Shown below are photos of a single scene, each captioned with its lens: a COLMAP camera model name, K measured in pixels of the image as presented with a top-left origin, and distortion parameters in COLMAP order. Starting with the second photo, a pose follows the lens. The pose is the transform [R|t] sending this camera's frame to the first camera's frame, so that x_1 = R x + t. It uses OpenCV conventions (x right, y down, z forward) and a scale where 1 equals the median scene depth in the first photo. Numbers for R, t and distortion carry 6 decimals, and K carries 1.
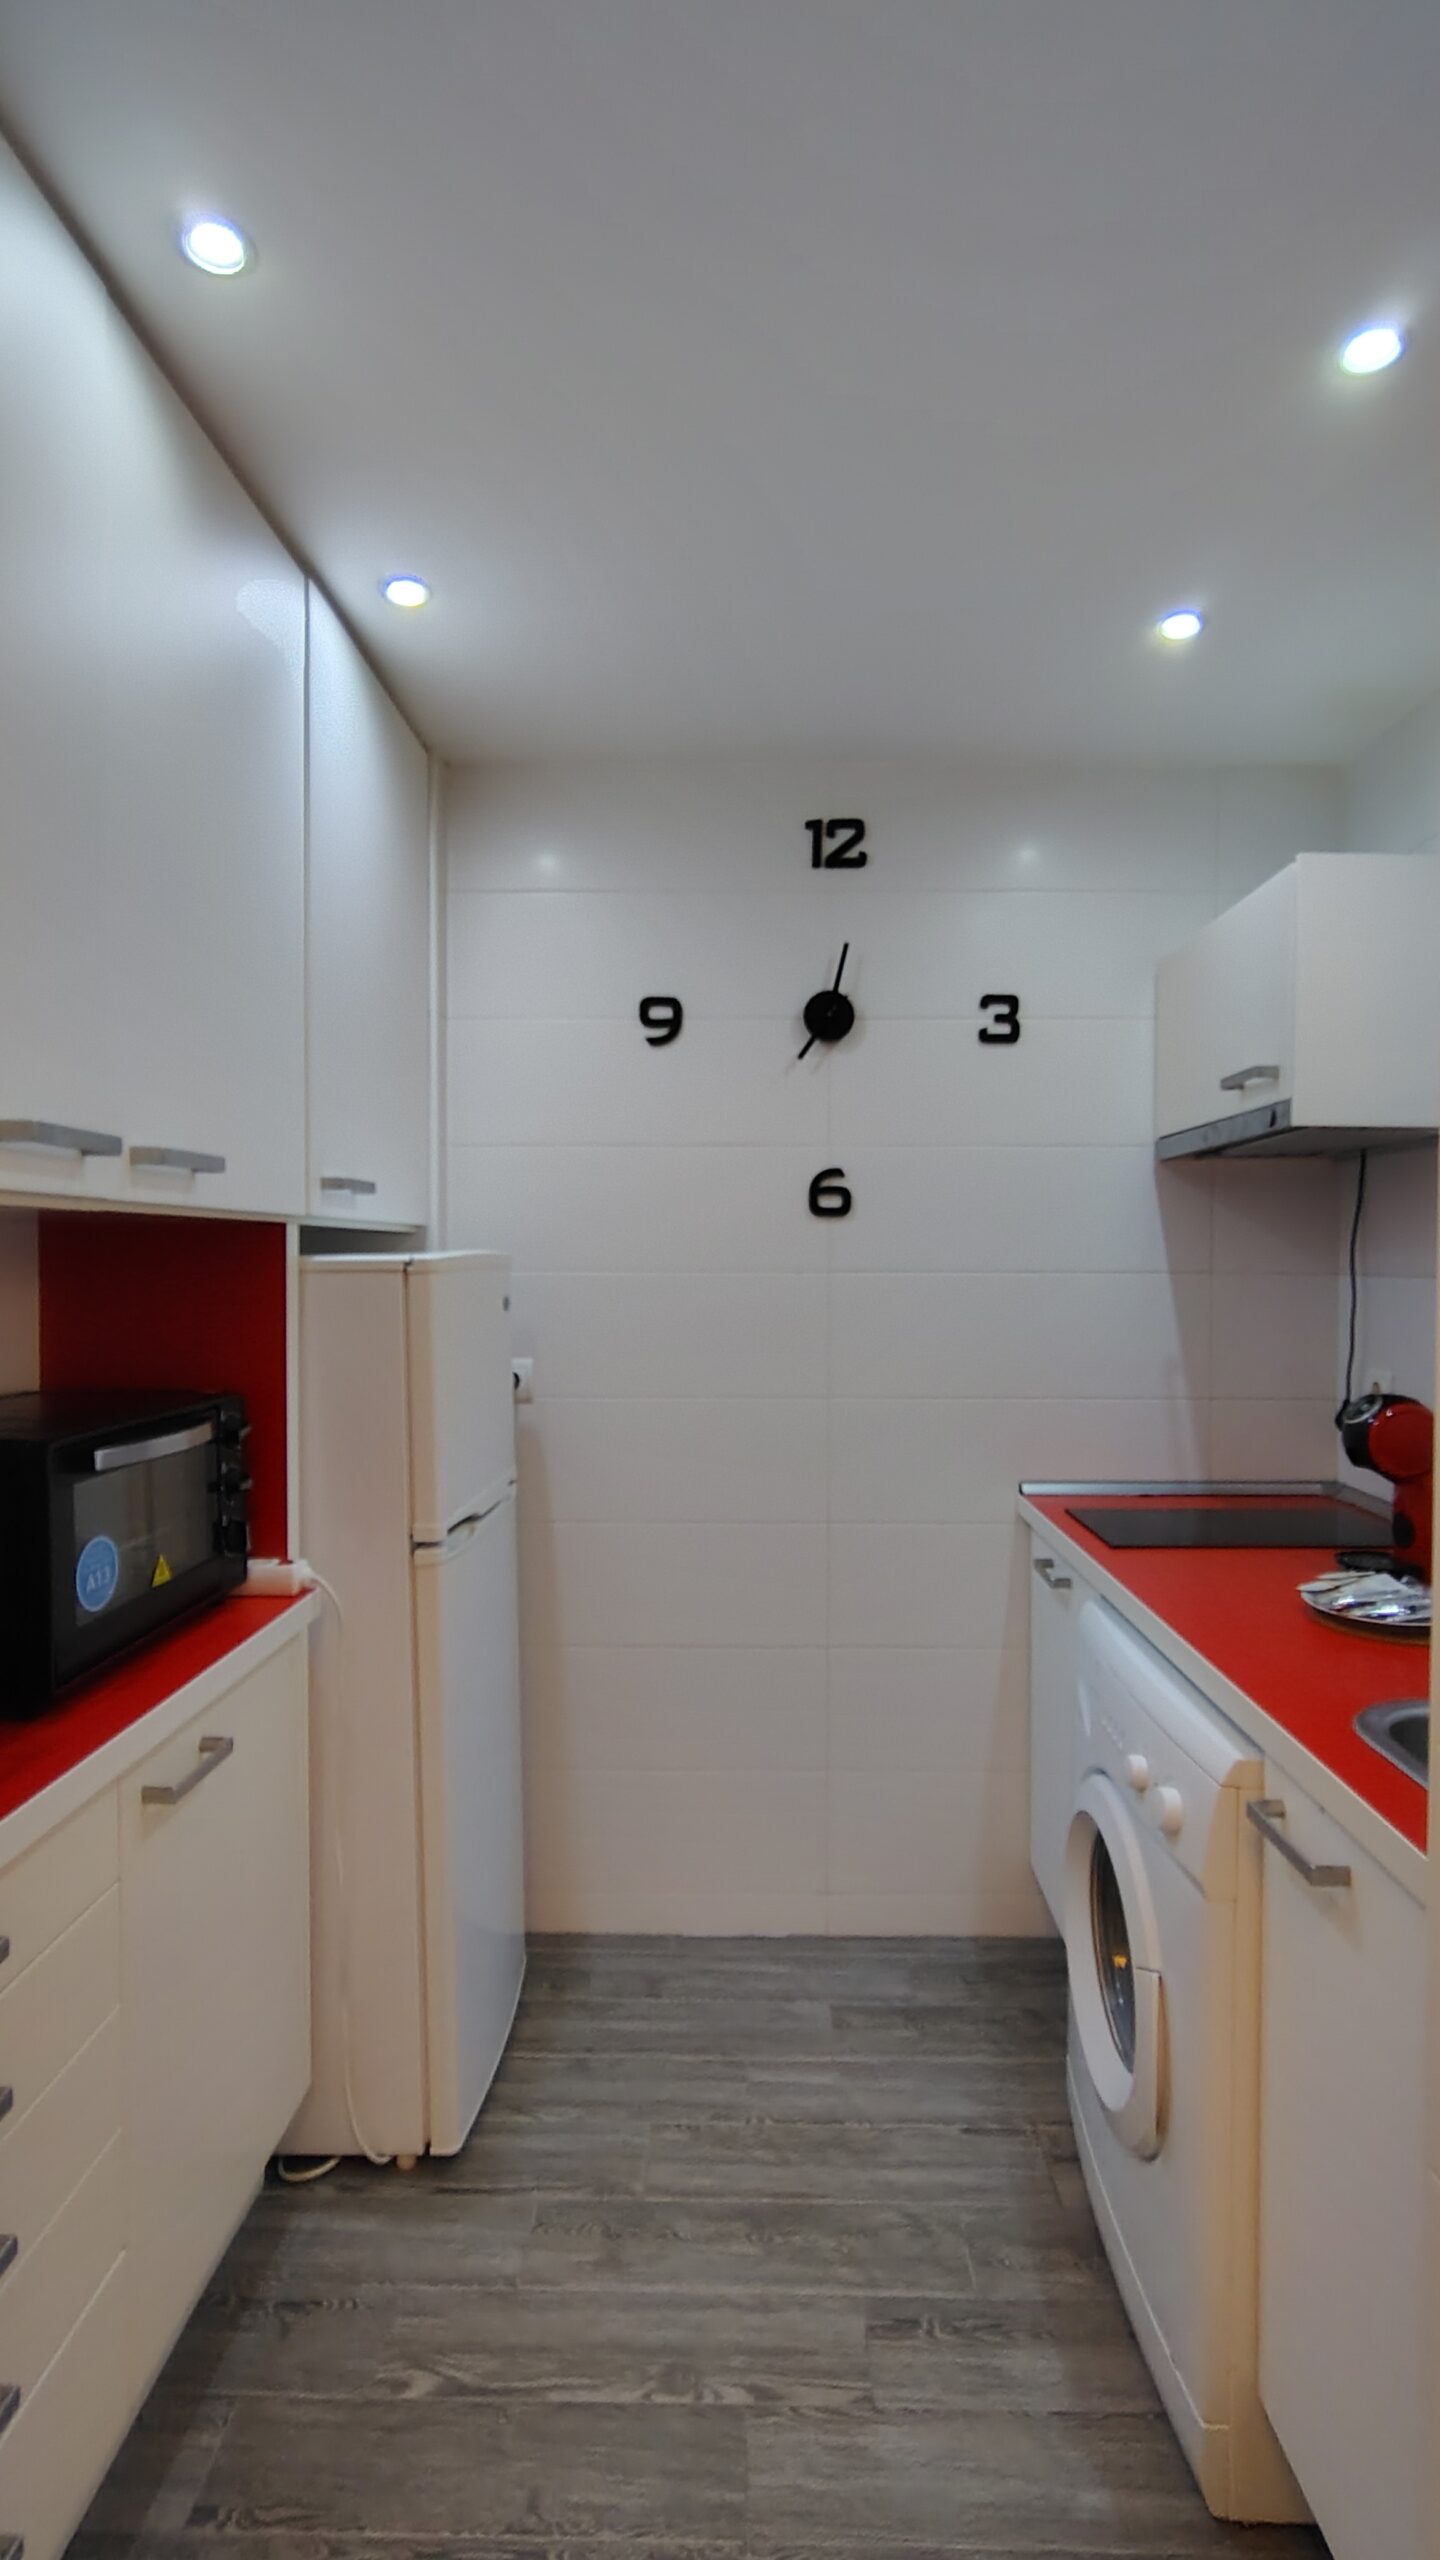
lens RADIAL K [[1197.0, 0, 740.3], [0, 1197.0, 1278.1], [0, 0, 1]] dist [-0.012963, 0.000951]
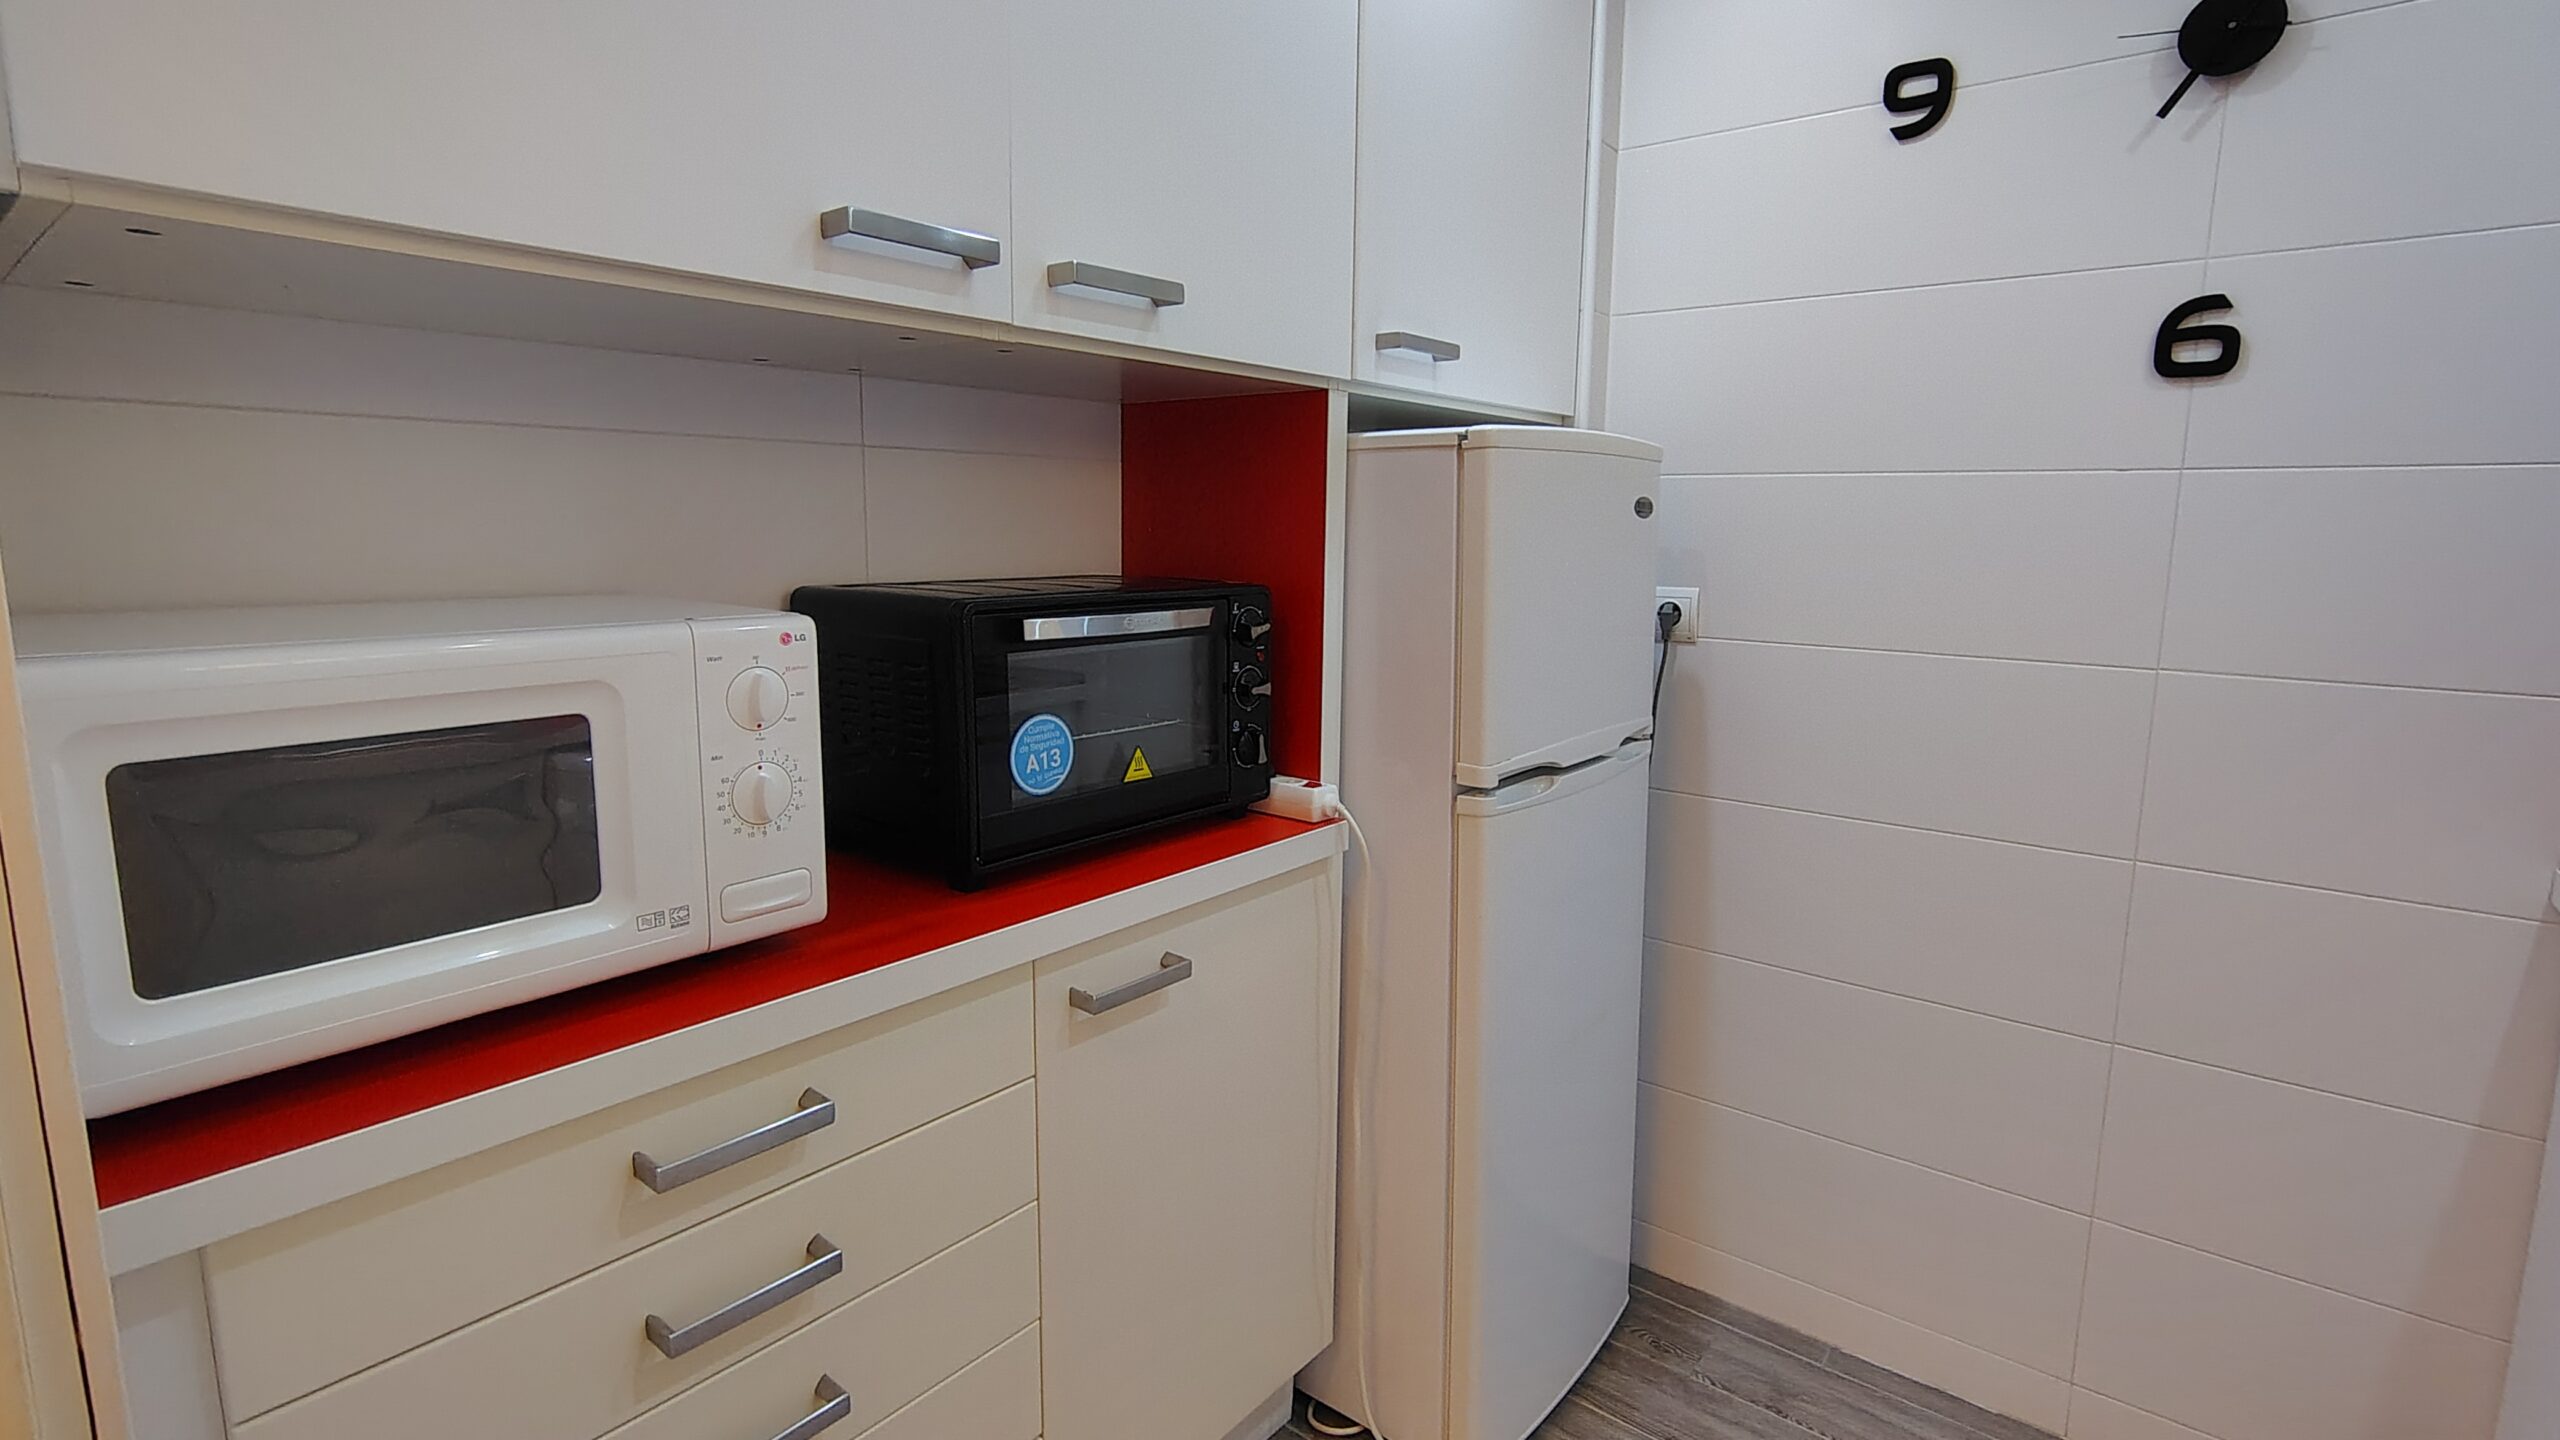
lens RADIAL K [[1197.0, 0, 1273.6], [0, 1197.0, 696.6], [0, 0, 1]] dist [-0.012963, 0.000951]
pose [[0.788620, 0.096839, -0.607207, 0.098020], [-0.022945, 0.991467, 0.128321, 0.048799], [0.614452, -0.087265, 0.784113, 0.236485]]
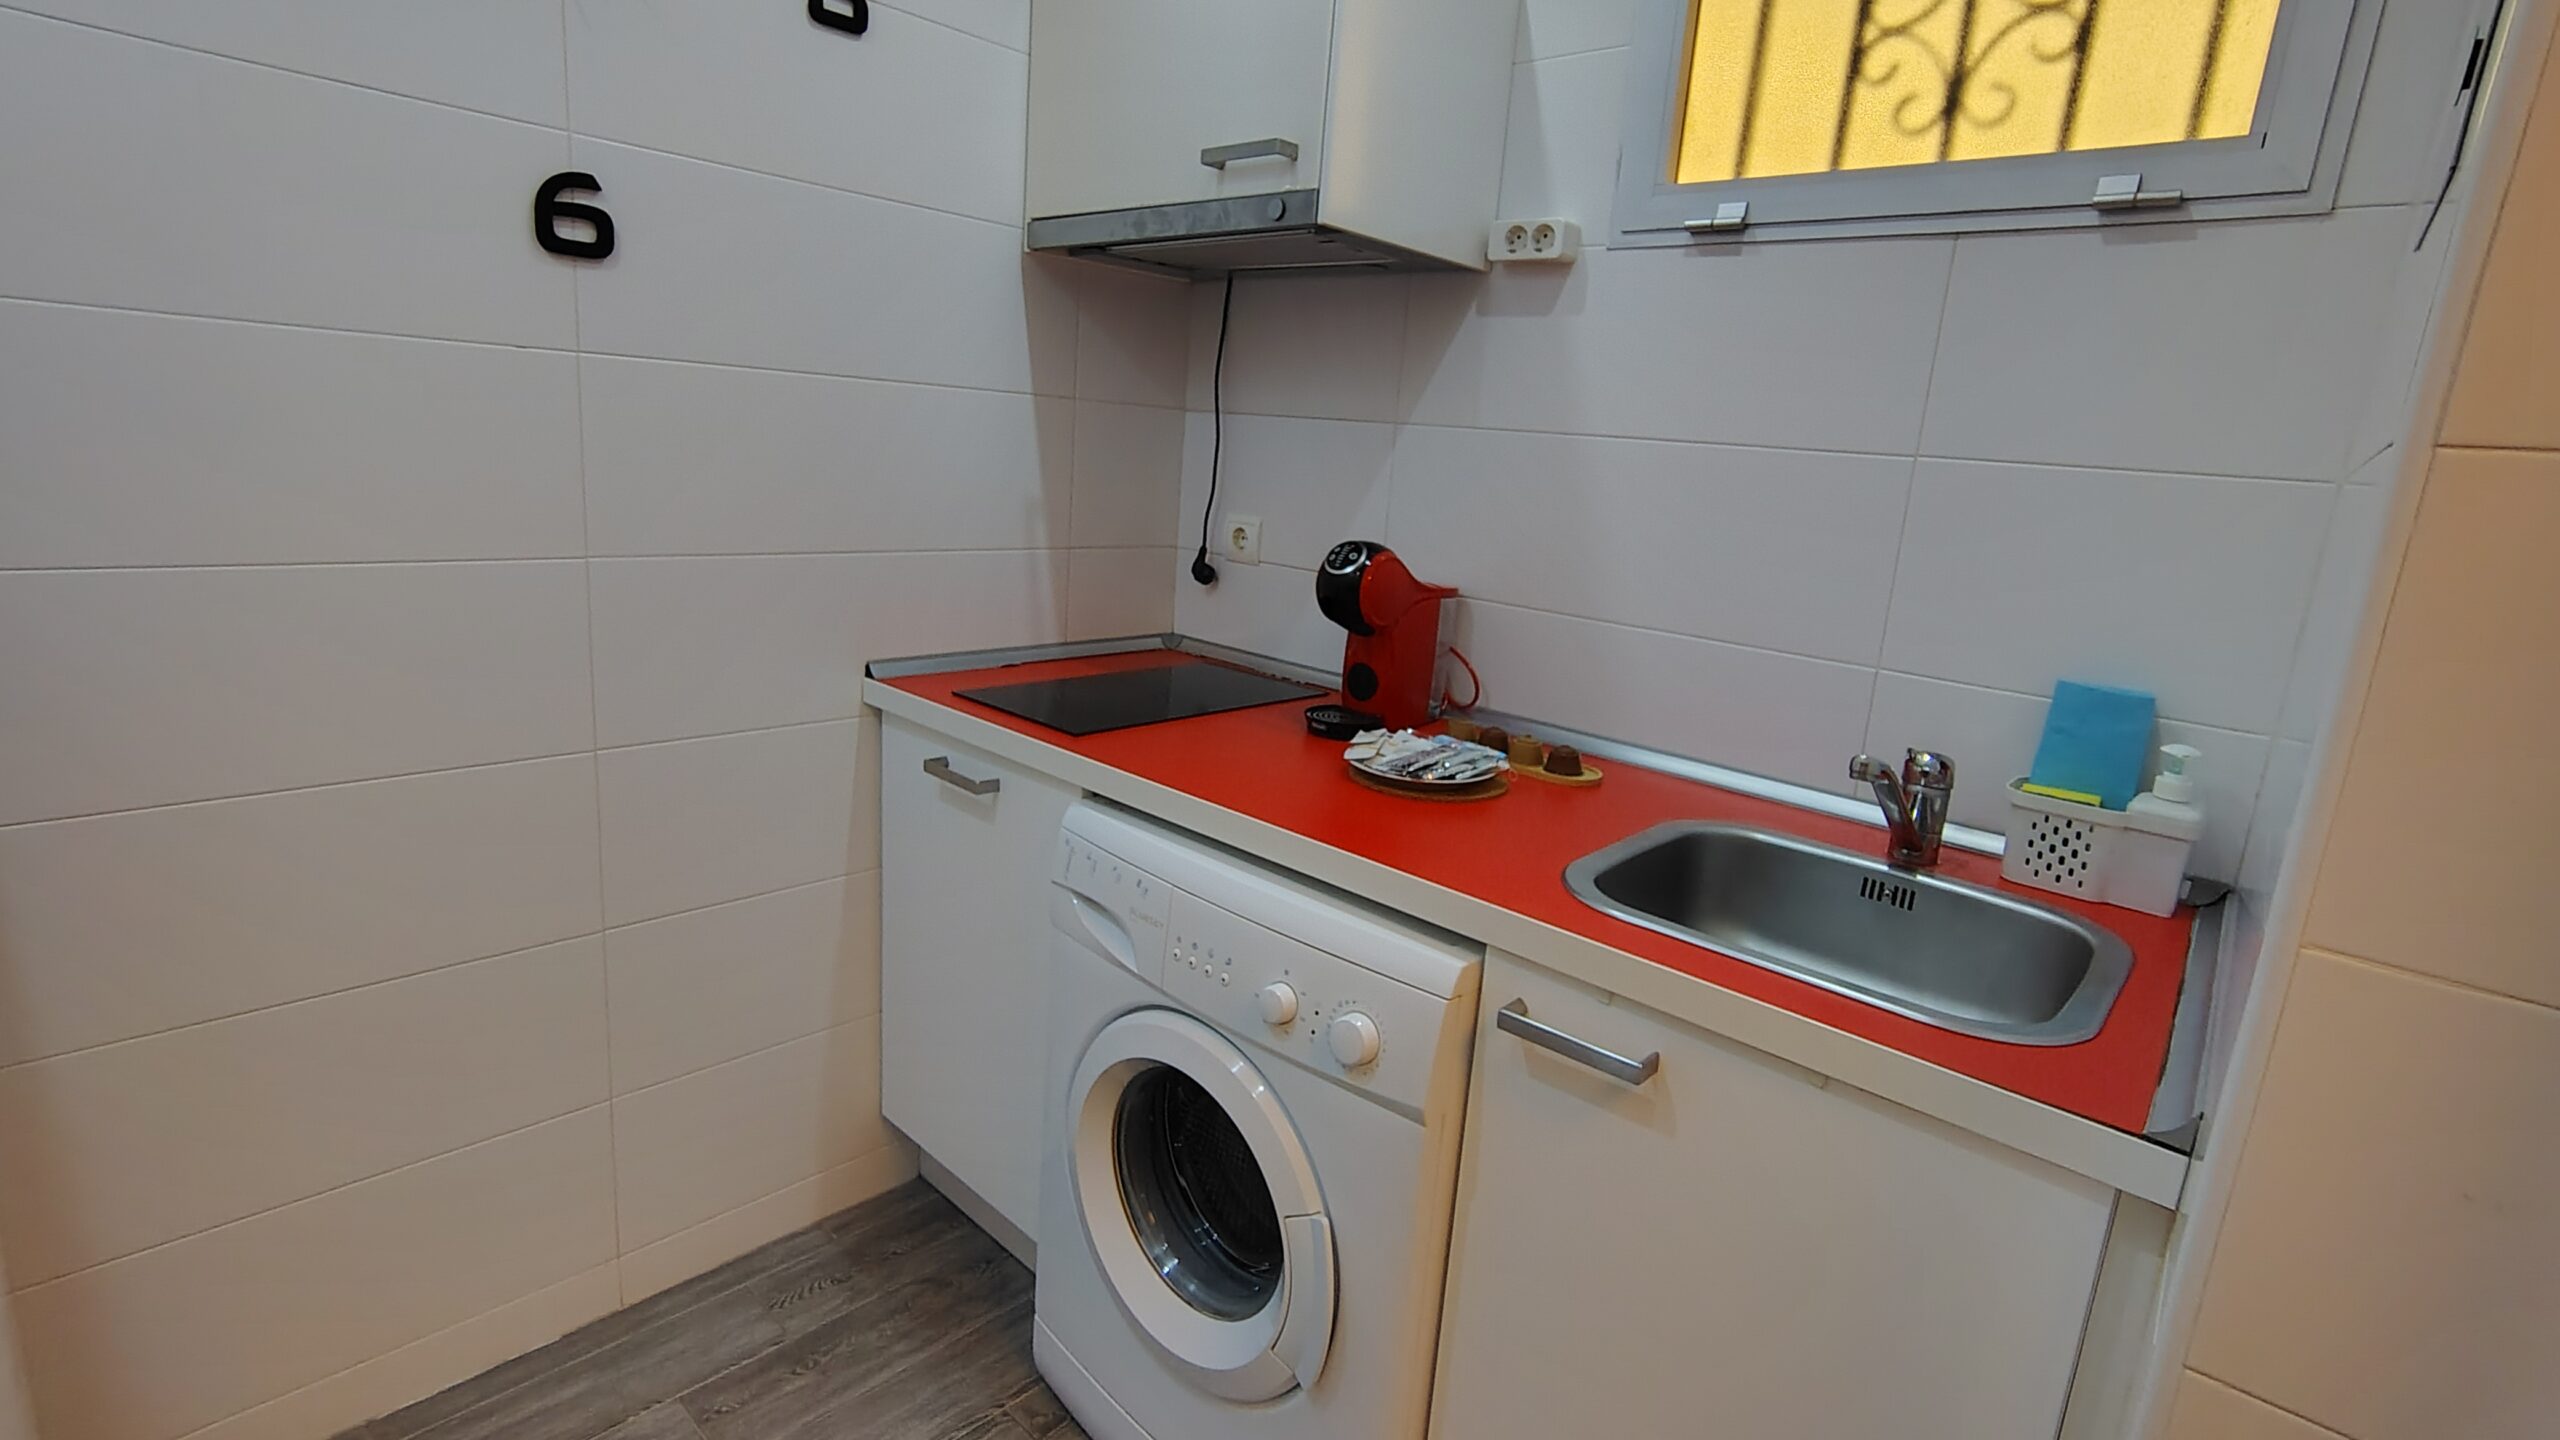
lens RADIAL K [[1197.0, 0, 1273.6], [0, 1197.0, 696.6], [0, 0, 1]] dist [-0.012963, 0.000951]
pose [[0.656890, -0.110773, 0.745805, -0.182688], [-0.060103, 0.978308, 0.198244, 0.027522], [-0.751587, -0.175050, 0.635983, 0.351675]]
